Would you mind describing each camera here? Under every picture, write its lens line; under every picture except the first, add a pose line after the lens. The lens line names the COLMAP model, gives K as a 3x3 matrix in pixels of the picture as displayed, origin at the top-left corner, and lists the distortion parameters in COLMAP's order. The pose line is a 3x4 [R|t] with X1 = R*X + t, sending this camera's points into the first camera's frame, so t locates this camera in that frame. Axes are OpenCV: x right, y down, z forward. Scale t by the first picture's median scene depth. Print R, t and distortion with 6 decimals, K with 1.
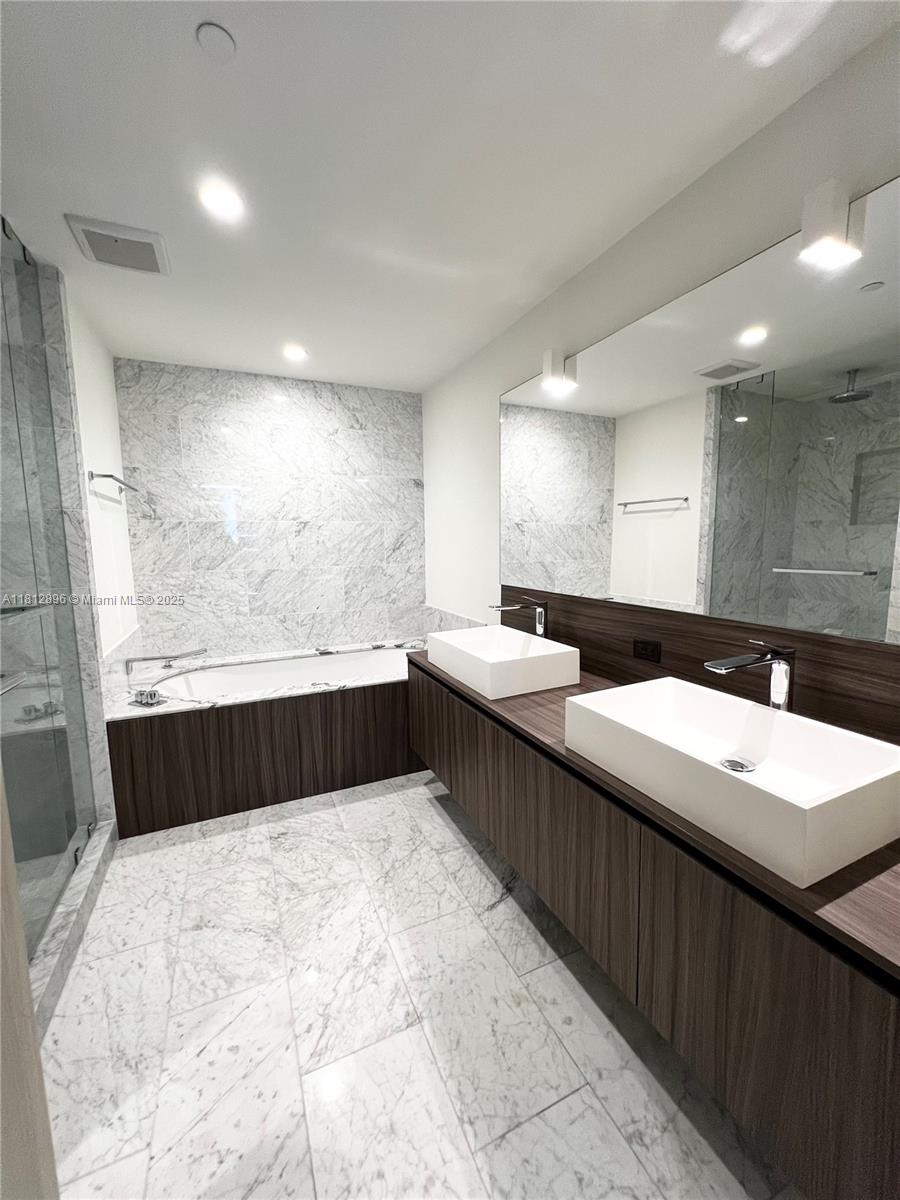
lens RADIAL K [[478.9, 0, 453.3], [0, 478.9, 597.5], [0, 0, 1]] dist [-0.001379, -0.000129]
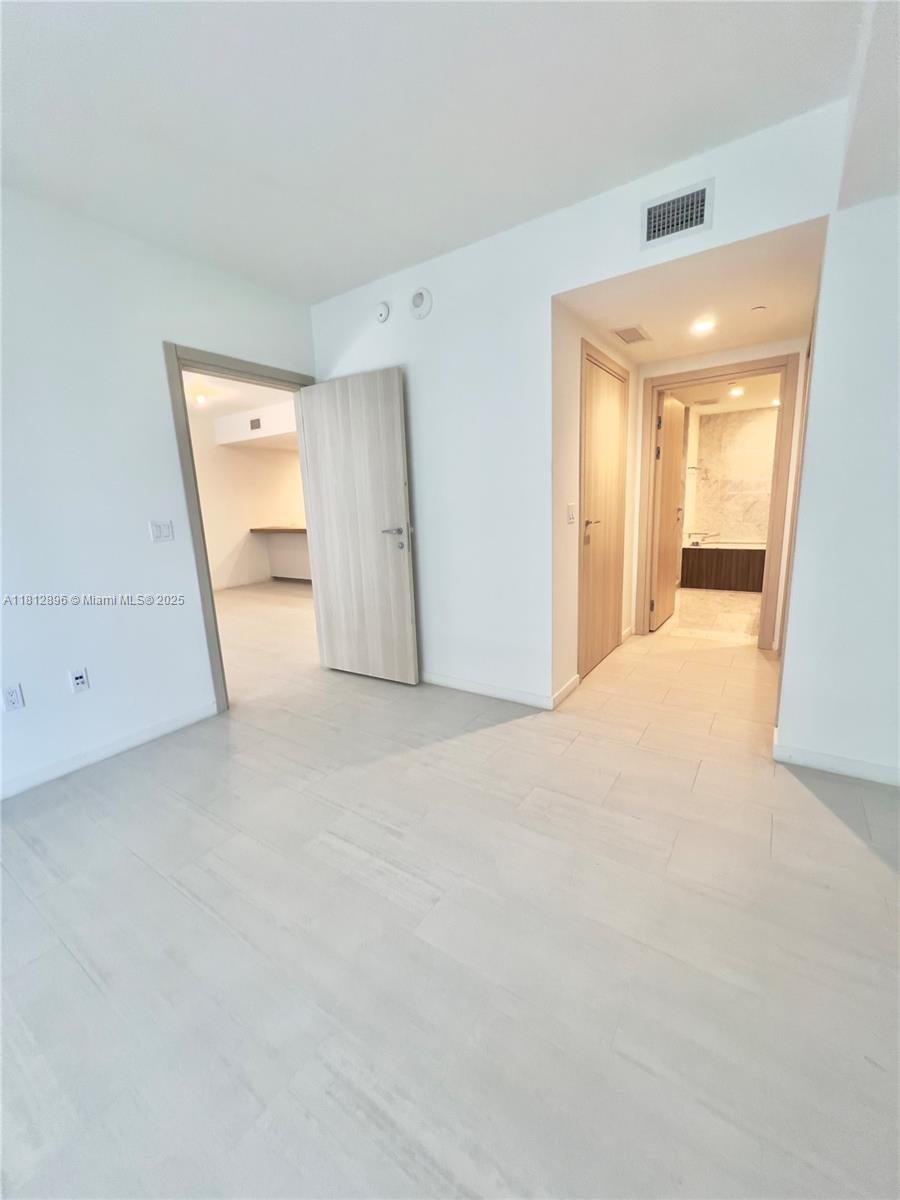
lens RADIAL K [[478.5, 0, 453.6], [0, 478.5, 597.7], [0, 0, 1]] dist [-0.001768, 0.000469]
pose [[0.515104, 0.162694, -0.841545, 0.859879], [-0.065206, 0.986413, 0.150788, 0.146331], [0.854644, -0.022798, 0.518714, -1.379084]]
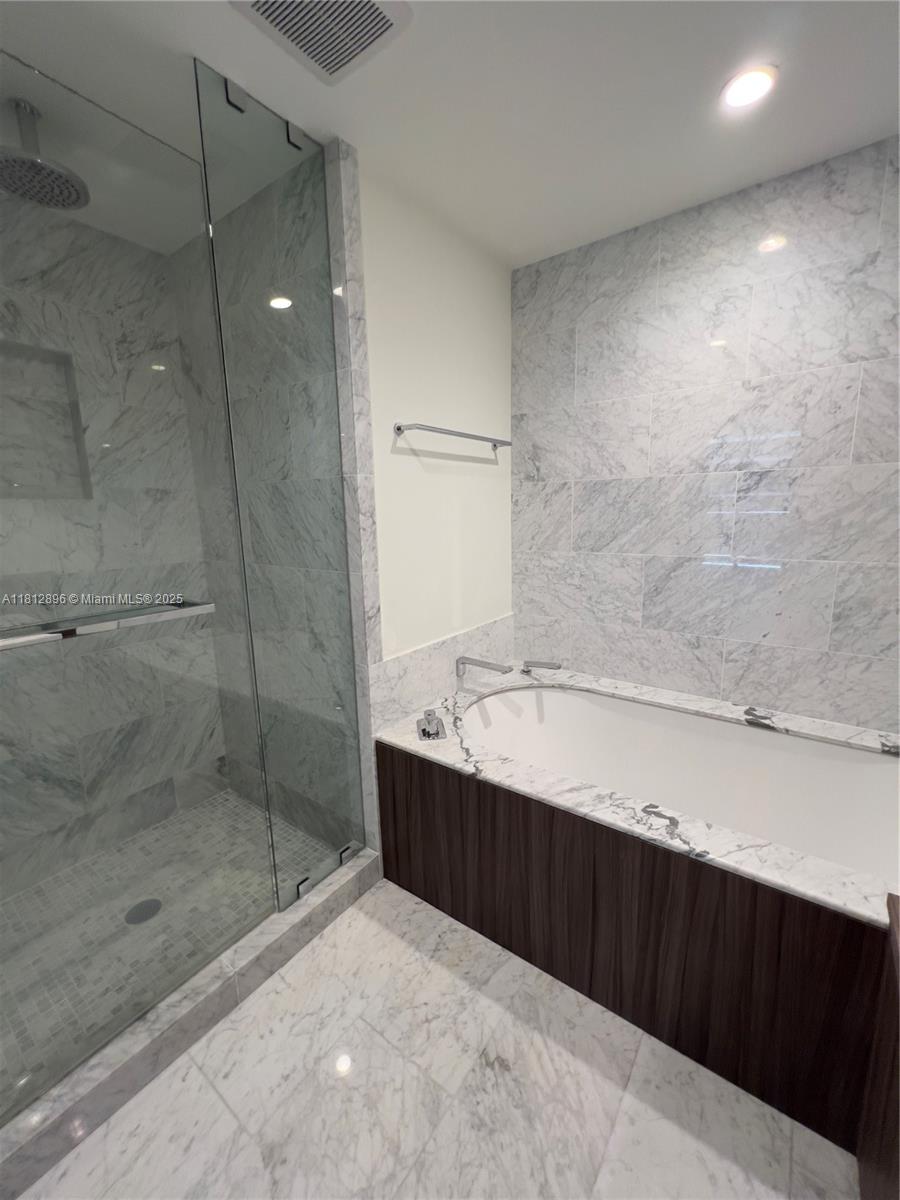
lens RADIAL K [[478.5, 0, 453.6], [0, 478.5, 597.7], [0, 0, 1]] dist [-0.001768, 0.000469]
pose [[0.486396, 0.161458, -0.858691, -0.002974], [-0.088840, 0.986824, 0.135228, -0.070149], [0.869210, 0.010511, 0.494331, 0.505062]]
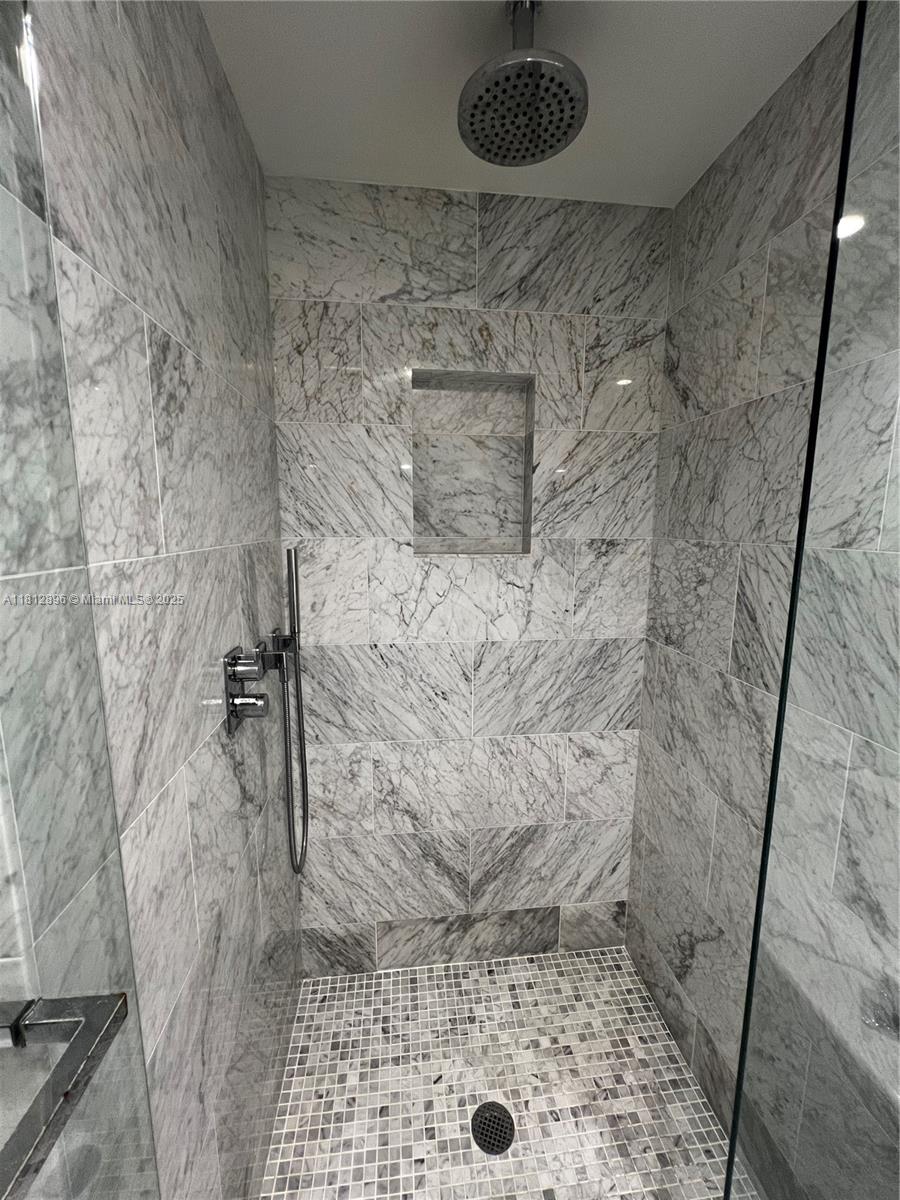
lens RADIAL K [[481.7, 0, 451.8], [0, 481.7, 596.5], [0, 0, 1]] dist [-0.001989, 0.000705]
pose [[-0.317029, 0.154944, -0.935674, -0.279809], [-0.110639, 0.973787, 0.198742, -0.117360], [0.941940, 0.166529, -0.291575, 0.480978]]
